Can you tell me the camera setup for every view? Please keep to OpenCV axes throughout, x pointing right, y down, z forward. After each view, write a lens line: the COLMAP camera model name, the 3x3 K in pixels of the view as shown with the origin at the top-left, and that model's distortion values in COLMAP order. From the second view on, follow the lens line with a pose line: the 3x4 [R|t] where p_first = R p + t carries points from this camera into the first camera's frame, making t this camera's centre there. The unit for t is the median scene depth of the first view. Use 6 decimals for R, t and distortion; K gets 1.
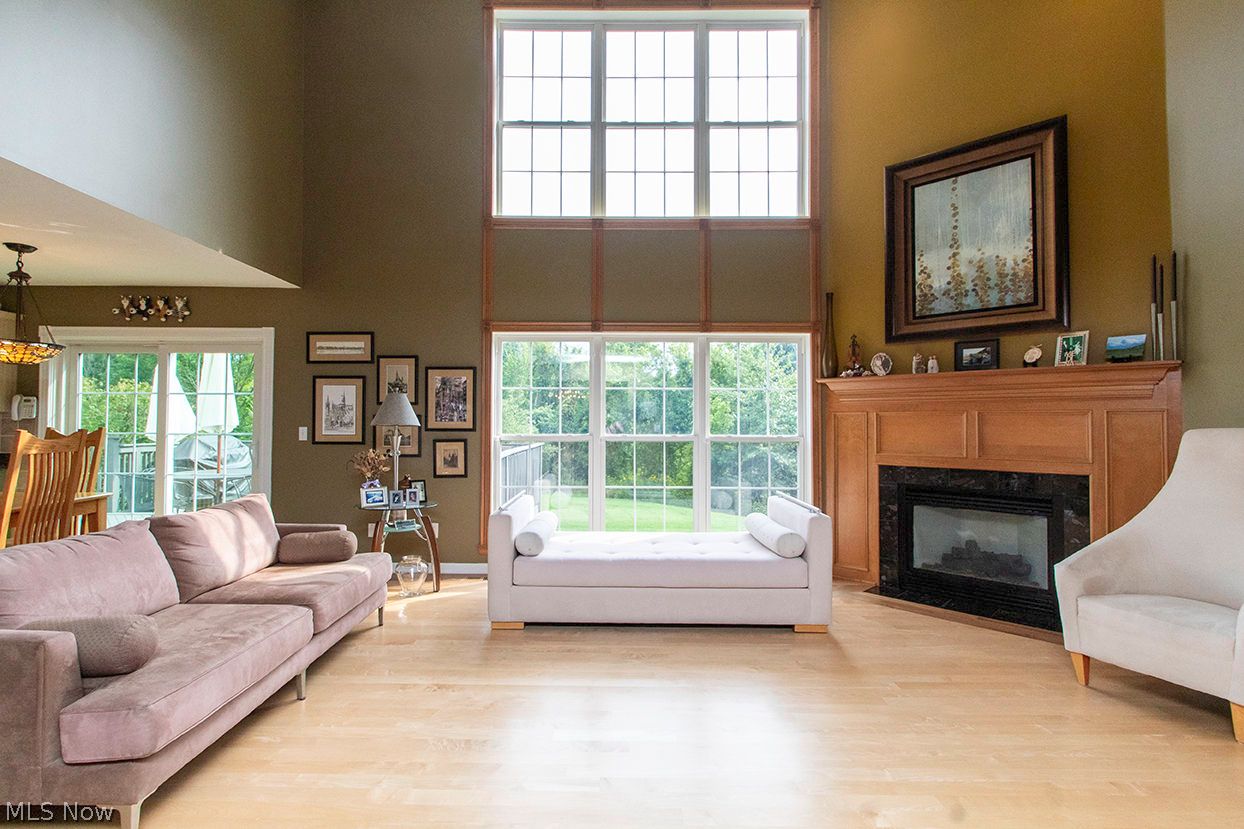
lens RADIAL K [[595.7, 0, 606.6], [0, 595.7, 408.7], [0, 0, 1]] dist [0.006475, -0.005834]
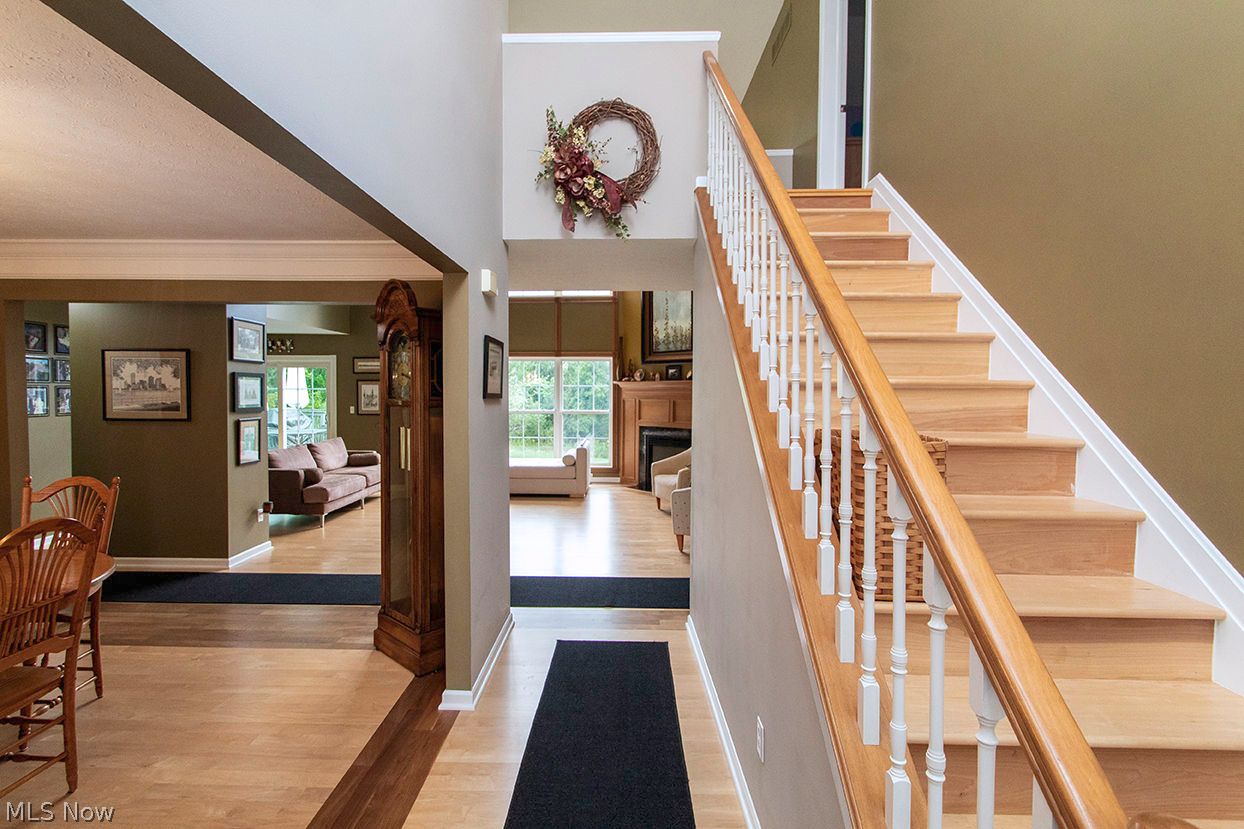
lens RADIAL K [[578.5, 0, 600.1], [0, 578.5, 397.3], [0, 0, 1]] dist [0.002835, -0.001922]
pose [[0.999637, -0.001226, -0.026906, 0.387894], [0.002281, 0.999228, 0.039220, -0.078031], [0.026837, -0.039267, 0.998868, -0.953555]]
